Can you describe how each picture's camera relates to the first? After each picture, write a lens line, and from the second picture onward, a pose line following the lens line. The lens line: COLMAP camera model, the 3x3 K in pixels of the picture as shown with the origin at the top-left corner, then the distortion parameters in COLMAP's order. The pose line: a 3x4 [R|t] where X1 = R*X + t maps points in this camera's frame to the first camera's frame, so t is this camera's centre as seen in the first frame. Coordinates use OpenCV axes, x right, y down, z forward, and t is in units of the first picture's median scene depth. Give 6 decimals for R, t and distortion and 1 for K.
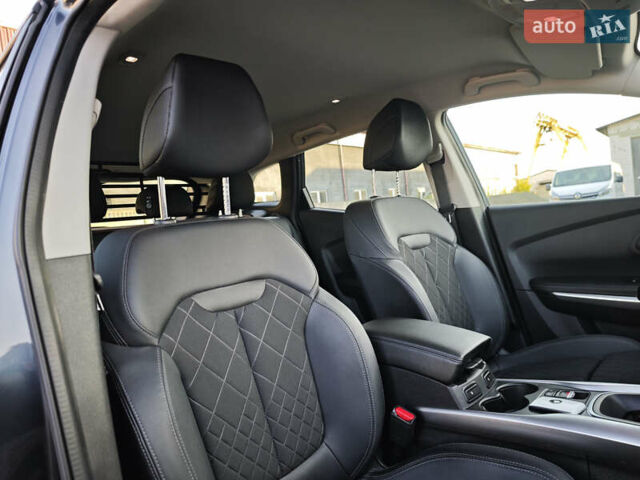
lens RADIAL K [[437.8, 0, 320.0], [0, 437.8, 240.0], [0, 0, 1]] dist [-0.007786, -0.007130]
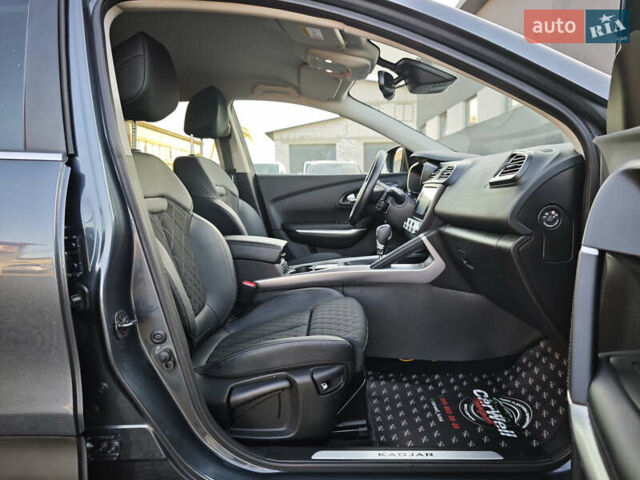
lens RADIAL K [[437.8, 0, 320.0], [0, 437.8, 240.0], [0, 0, 1]] dist [-0.007786, -0.007130]
pose [[0.765202, 0.012992, 0.643659, -0.425028], [-0.035452, 0.999130, 0.021979, 0.114925], [-0.642814, -0.039637, 0.764996, -0.281339]]
